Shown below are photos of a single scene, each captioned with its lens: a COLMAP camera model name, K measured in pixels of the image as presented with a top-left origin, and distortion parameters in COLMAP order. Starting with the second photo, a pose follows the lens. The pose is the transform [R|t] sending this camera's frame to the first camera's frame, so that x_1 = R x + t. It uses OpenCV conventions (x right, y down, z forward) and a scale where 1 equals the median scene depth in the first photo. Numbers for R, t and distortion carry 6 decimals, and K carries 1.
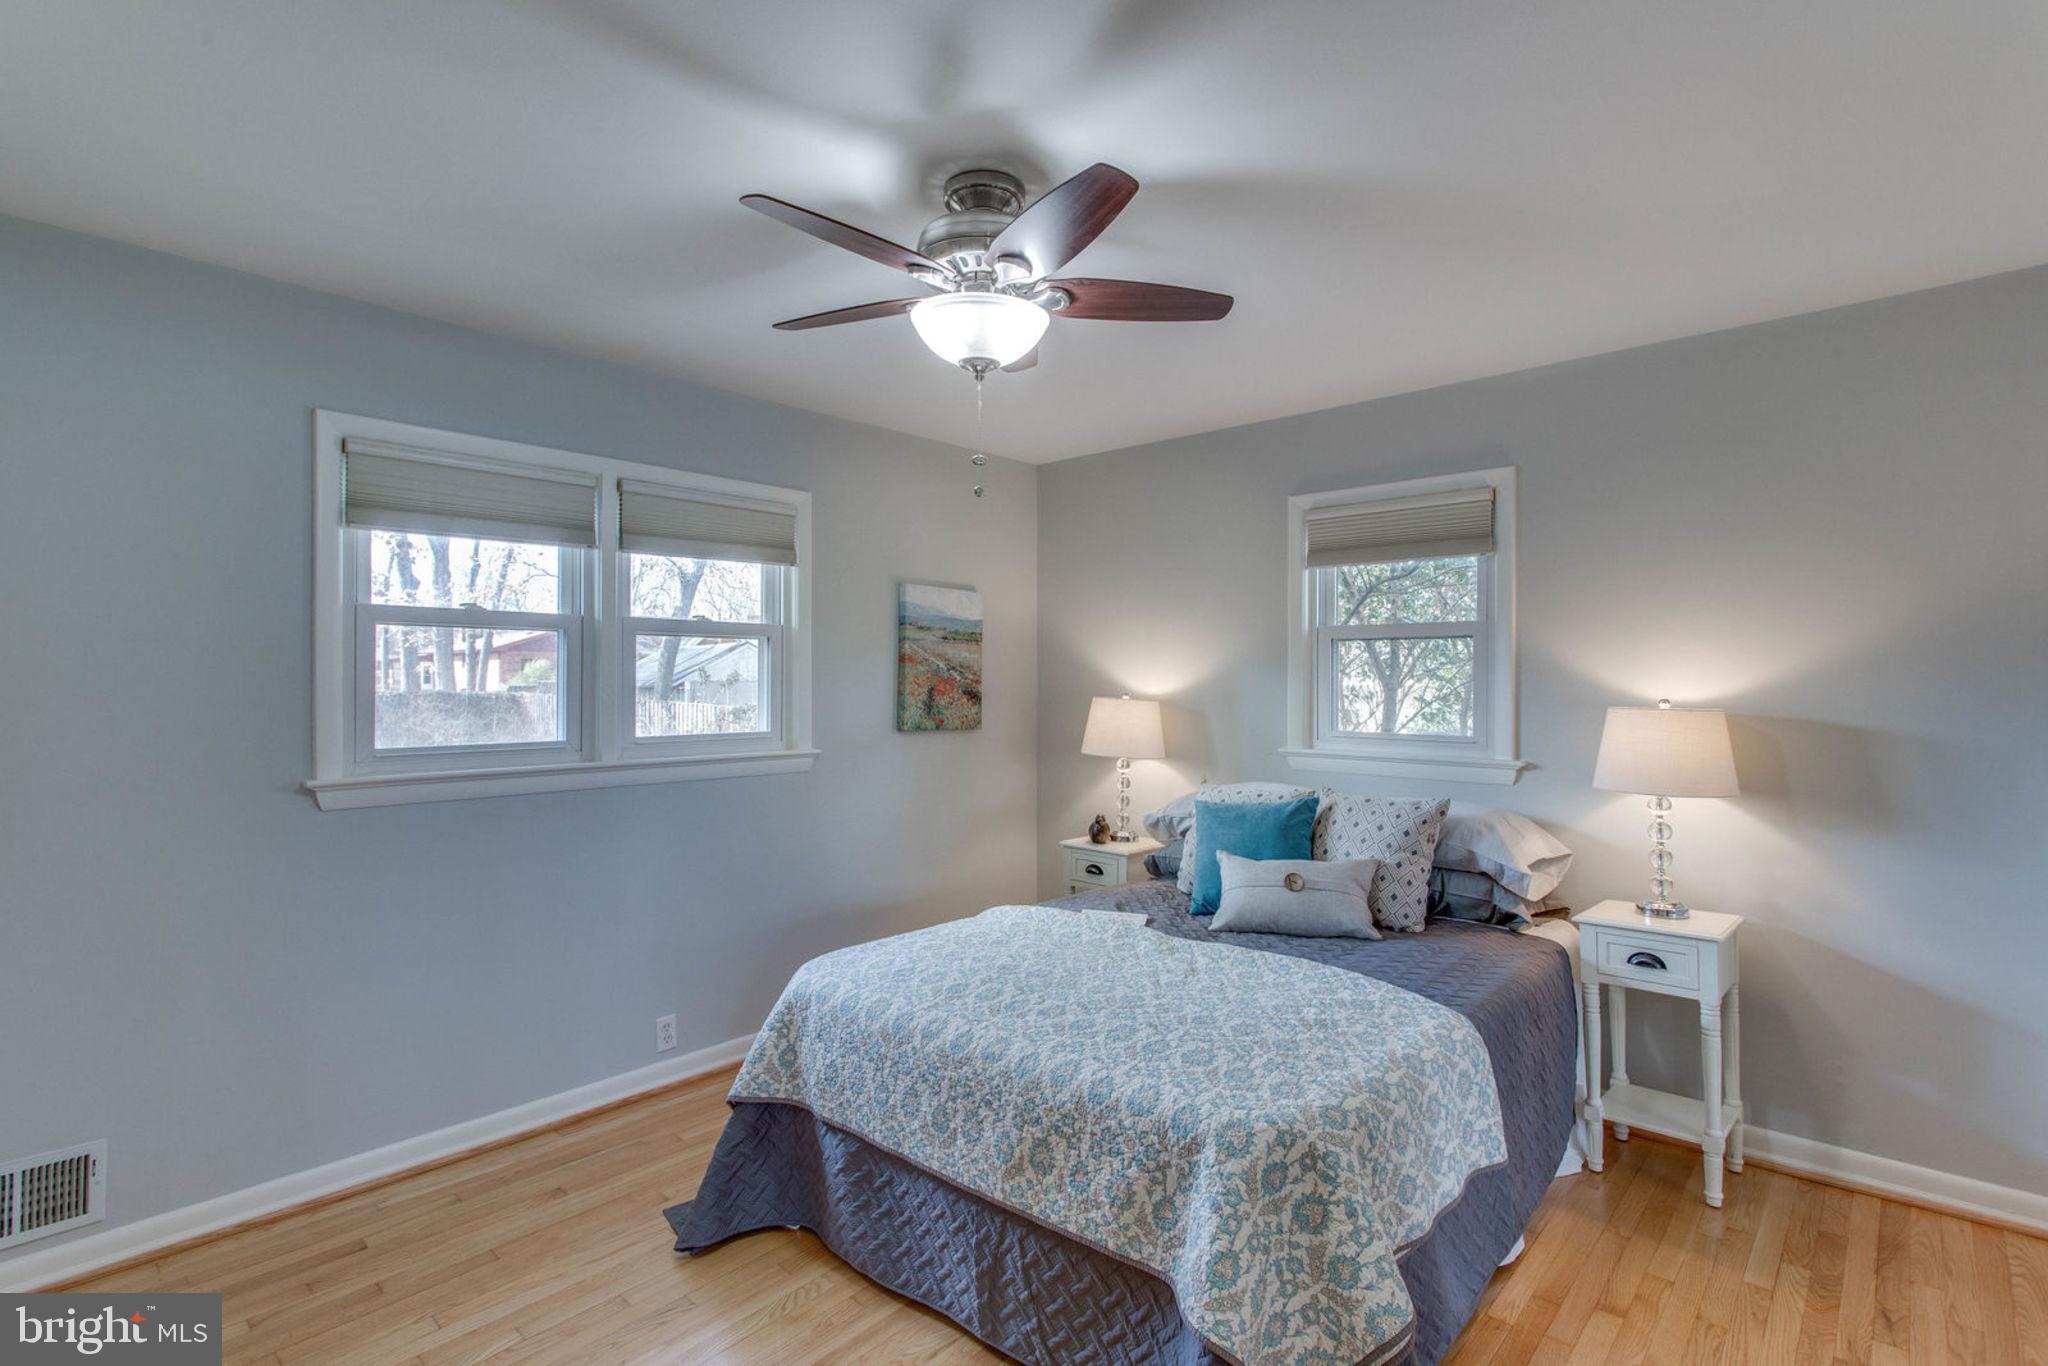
lens RADIAL K [[990.7, 0, 1005.4], [0, 990.7, 681.6], [0, 0, 1]] dist [-0.001200, 0.000199]
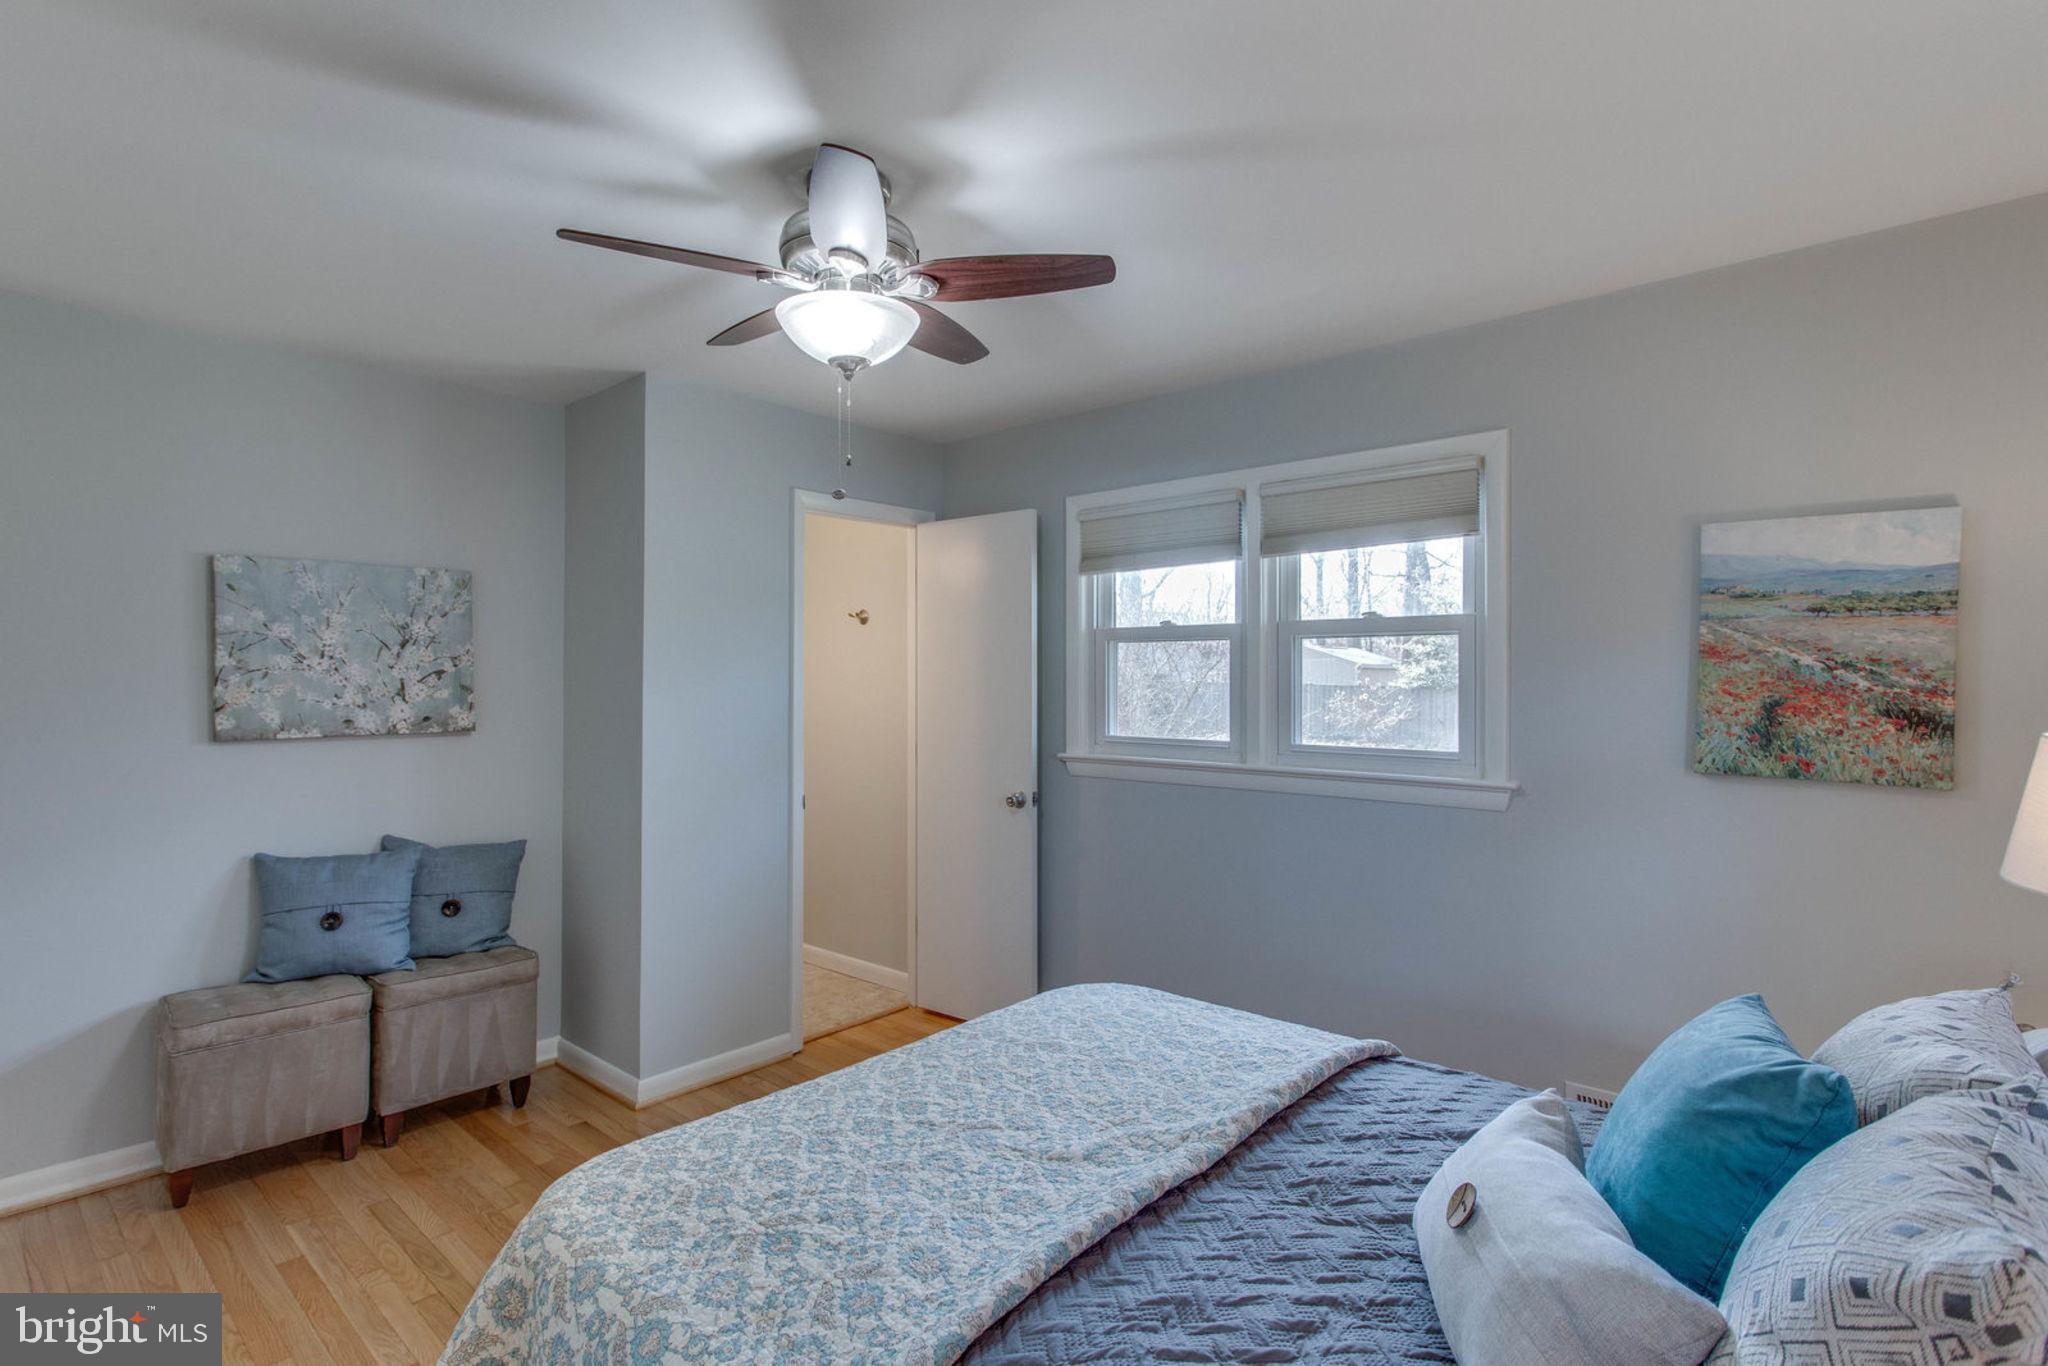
lens RADIAL K [[990.7, 0, 1017.3], [0, 990.7, 675.0], [0, 0, 1]] dist [-0.001200, 0.000199]
pose [[0.017017, -0.007258, -0.999829, 0.560987], [-0.006366, 0.999953, -0.007368, -0.002245], [0.999835, 0.006491, 0.016970, 0.673009]]
